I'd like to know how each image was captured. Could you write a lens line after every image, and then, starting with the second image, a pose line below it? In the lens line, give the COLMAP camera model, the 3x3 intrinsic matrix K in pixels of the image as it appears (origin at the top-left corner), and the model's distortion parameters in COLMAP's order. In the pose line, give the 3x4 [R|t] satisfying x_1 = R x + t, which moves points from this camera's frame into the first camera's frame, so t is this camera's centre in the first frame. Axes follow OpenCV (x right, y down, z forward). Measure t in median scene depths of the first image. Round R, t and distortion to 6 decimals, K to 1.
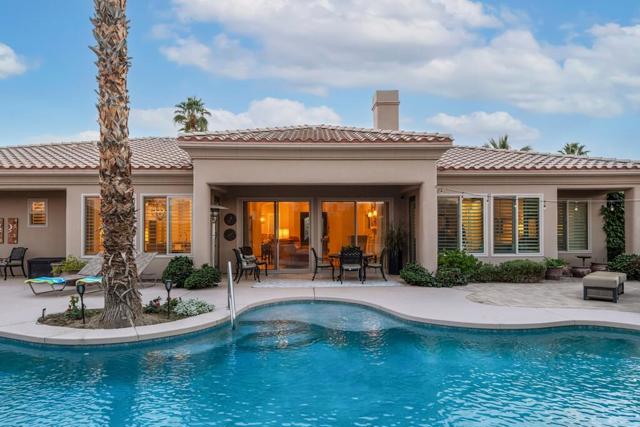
lens RADIAL K [[394.0, 0, 335.9], [0, 394.0, 235.5], [0, 0, 1]] dist [0.005771, 0.000147]
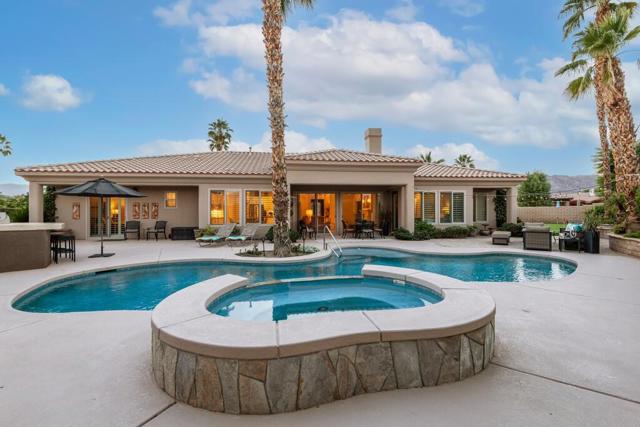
lens RADIAL K [[296.5, 0, 320.0], [0, 296.5, 213.5], [0, 0, 1]] dist [0.000632, -0.000108]
pose [[0.993462, -0.001000, 0.114155, -0.275551], [0.001652, 0.999983, -0.005616, 0.007249], [-0.114147, 0.005768, 0.993447, -0.264006]]
